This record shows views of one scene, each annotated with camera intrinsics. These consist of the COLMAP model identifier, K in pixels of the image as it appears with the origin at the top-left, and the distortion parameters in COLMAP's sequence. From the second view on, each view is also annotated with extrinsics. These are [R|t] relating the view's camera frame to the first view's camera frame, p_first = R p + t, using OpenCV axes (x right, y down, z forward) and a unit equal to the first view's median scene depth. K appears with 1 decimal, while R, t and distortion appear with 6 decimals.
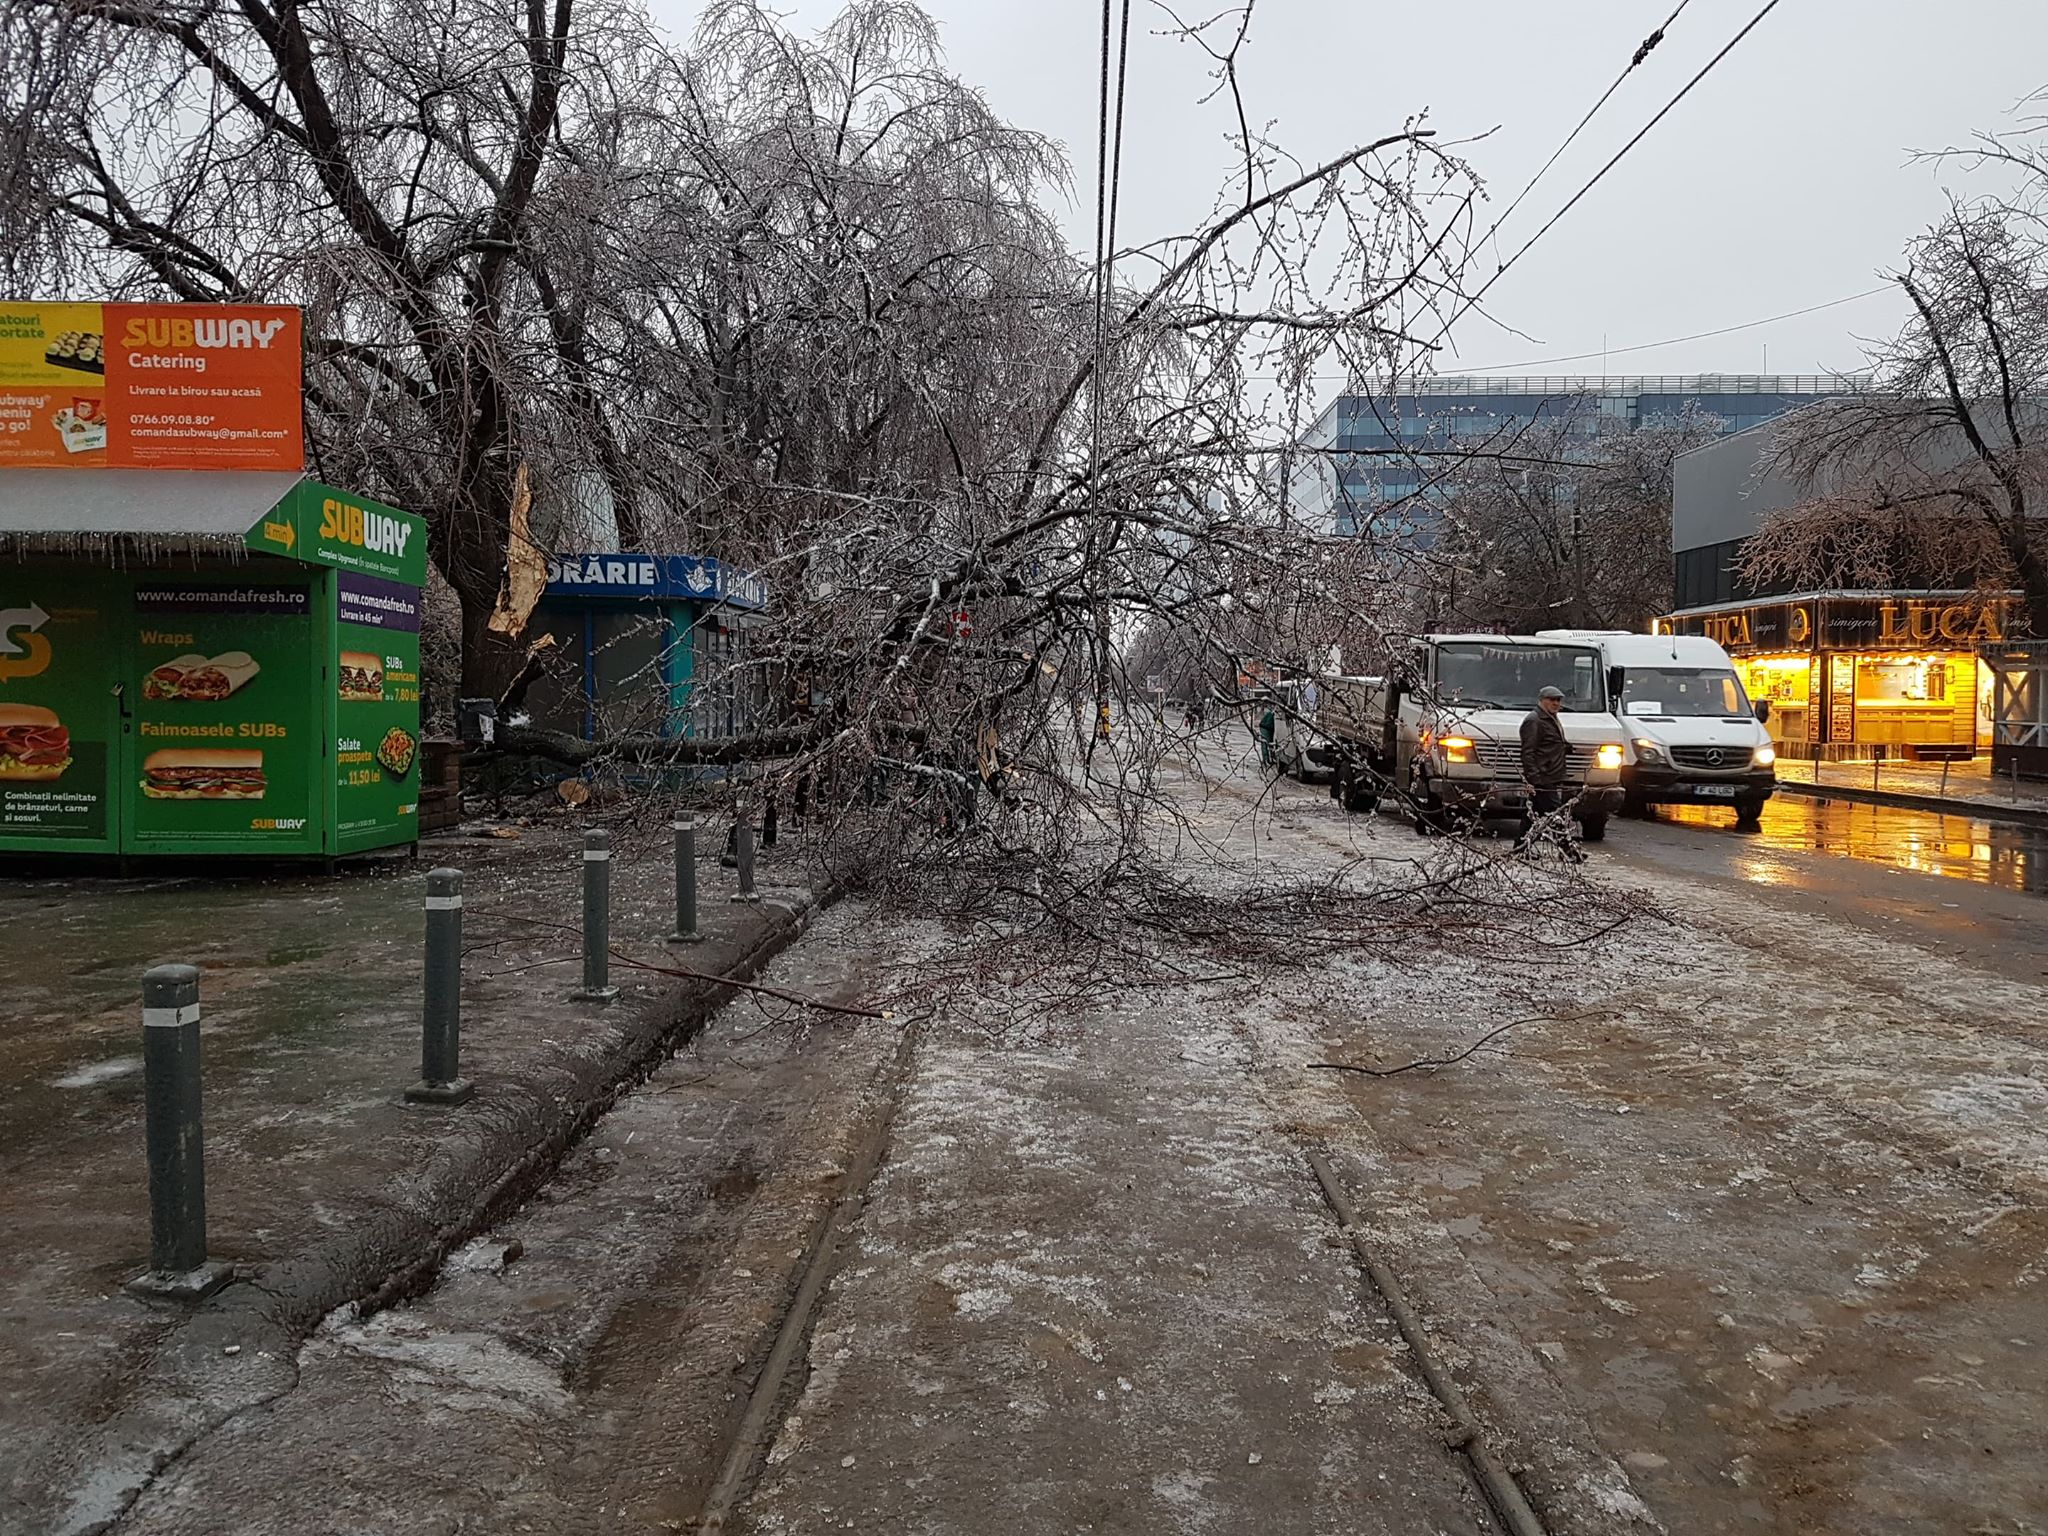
lens RADIAL K [[1539.8, 0, 1045.8], [0, 1539.8, 770.9], [0, 0, 1]] dist [0.050514, -0.114885]
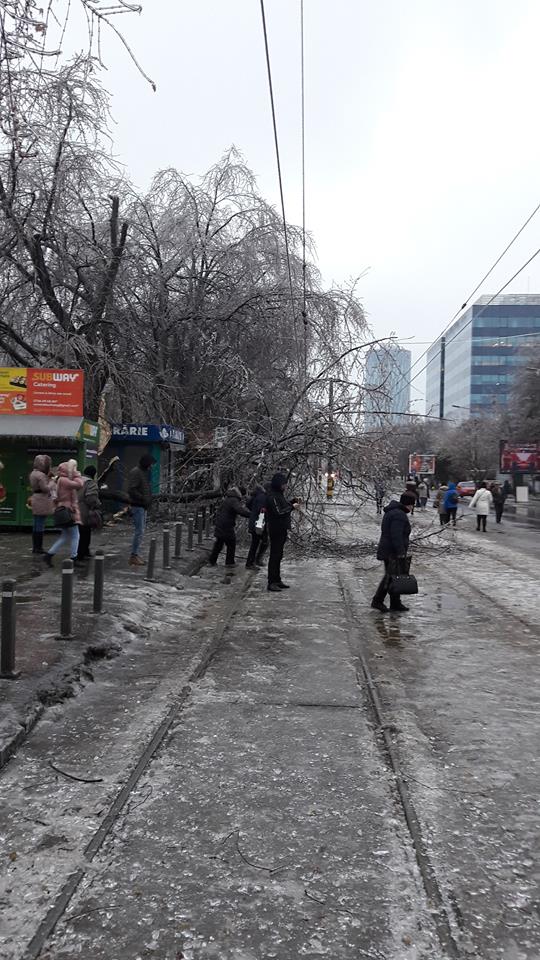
lens RADIAL K [[806.0, 0, 270.0], [0, 806.0, 480.0], [0, 0, 1]] dist [0.000082, -0.000010]
pose [[0.999112, 0.014490, -0.039565, 0.018209], [-0.016195, 0.998938, -0.043127, 0.020880], [0.038899, 0.043730, 0.998286, -0.747253]]
